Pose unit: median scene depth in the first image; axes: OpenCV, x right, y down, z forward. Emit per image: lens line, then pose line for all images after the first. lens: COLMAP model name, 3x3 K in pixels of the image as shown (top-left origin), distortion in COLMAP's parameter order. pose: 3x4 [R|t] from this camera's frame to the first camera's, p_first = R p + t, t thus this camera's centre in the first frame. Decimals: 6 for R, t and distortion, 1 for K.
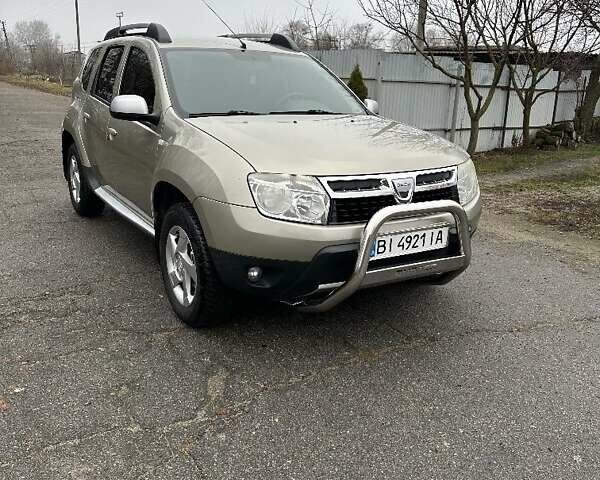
lens RADIAL K [[612.7, 0, 300.0], [0, 612.7, 240.0], [0, 0, 1]] dist [0.016425, -0.004714]
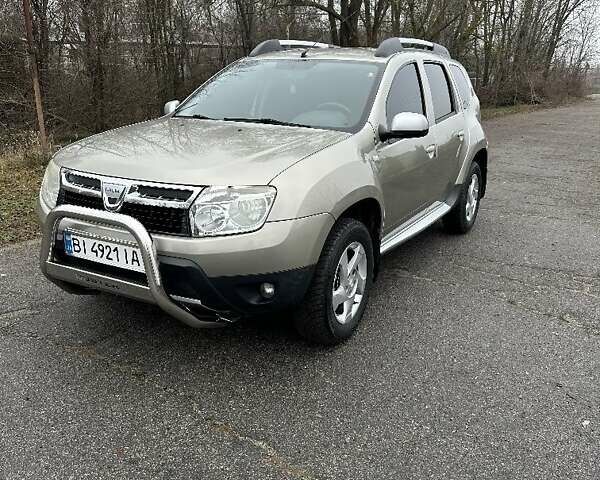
lens RADIAL K [[612.7, 0, 300.0], [0, 612.7, 240.0], [0, 0, 1]] dist [0.016425, -0.004714]
pose [[0.472543, 0.212798, -0.855231, 1.118172], [-0.251726, 0.962575, 0.100420, -0.182767], [0.844593, 0.167831, 0.508424, 0.772923]]
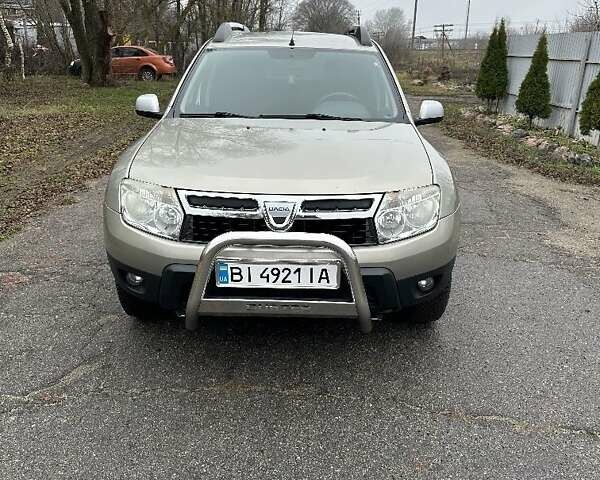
lens RADIAL K [[612.7, 0, 300.0], [0, 612.7, 240.0], [0, 0, 1]] dist [0.016425, -0.004714]
pose [[0.836252, 0.153416, -0.526447, 0.655967], [-0.139149, 0.988010, 0.066887, -0.108514], [0.530396, 0.017320, 0.847573, 0.276239]]
